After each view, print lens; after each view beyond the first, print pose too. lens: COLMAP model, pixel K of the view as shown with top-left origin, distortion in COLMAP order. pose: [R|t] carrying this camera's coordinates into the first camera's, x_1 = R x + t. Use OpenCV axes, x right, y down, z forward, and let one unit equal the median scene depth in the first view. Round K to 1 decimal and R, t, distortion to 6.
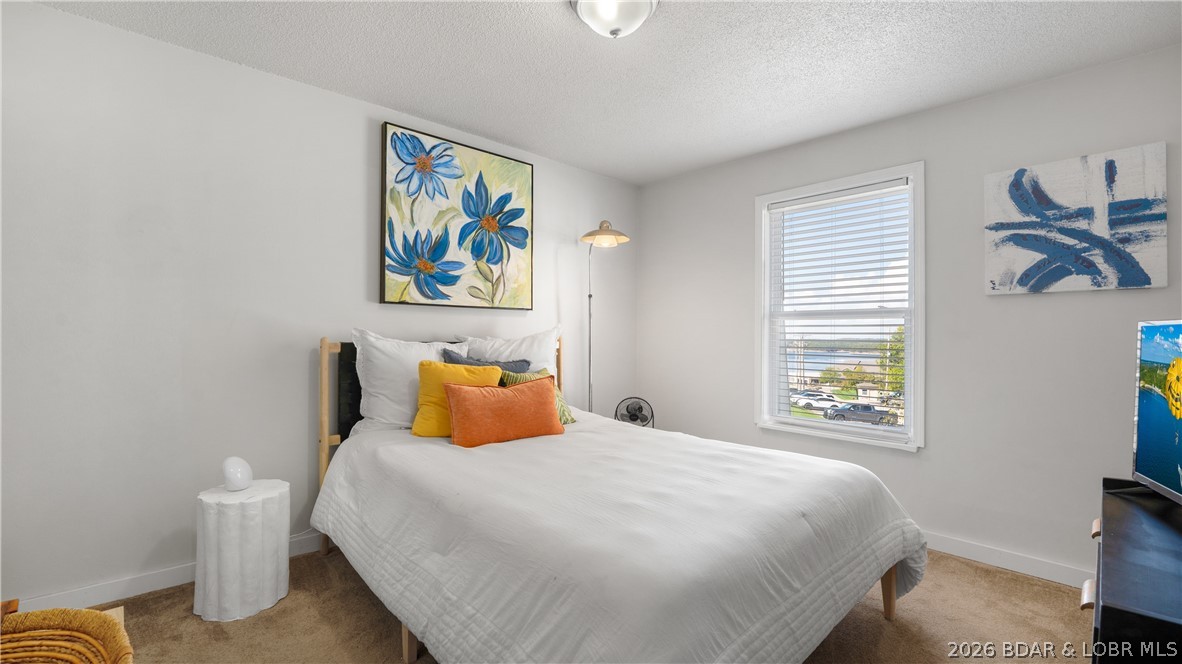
lens RADIAL K [[510.3, 0, 585.0], [0, 510.3, 331.2], [0, 0, 1]] dist [-0.001921, -0.000229]
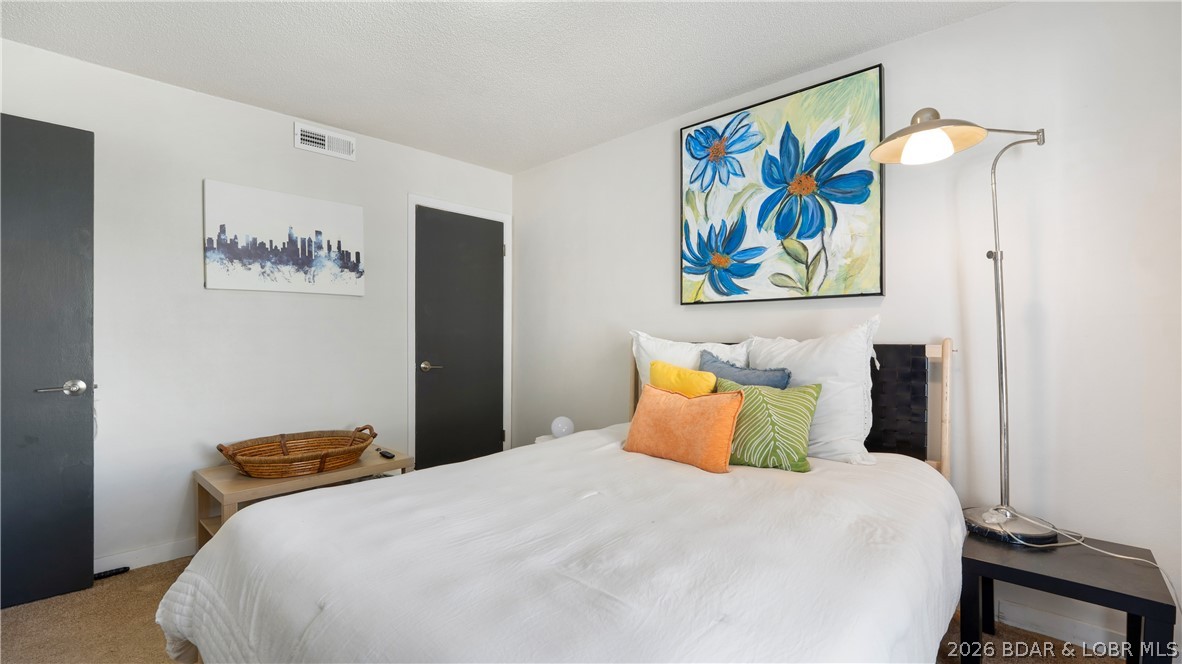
lens RADIAL K [[510.3, 0, 585.1], [0, 510.3, 338.4], [0, 0, 1]] dist [-0.001921, -0.000229]
pose [[0.064700, -0.005945, -0.997887, 0.563842], [0.007562, 0.999956, -0.005467, 0.015444], [0.997876, -0.007193, 0.064742, 0.667867]]
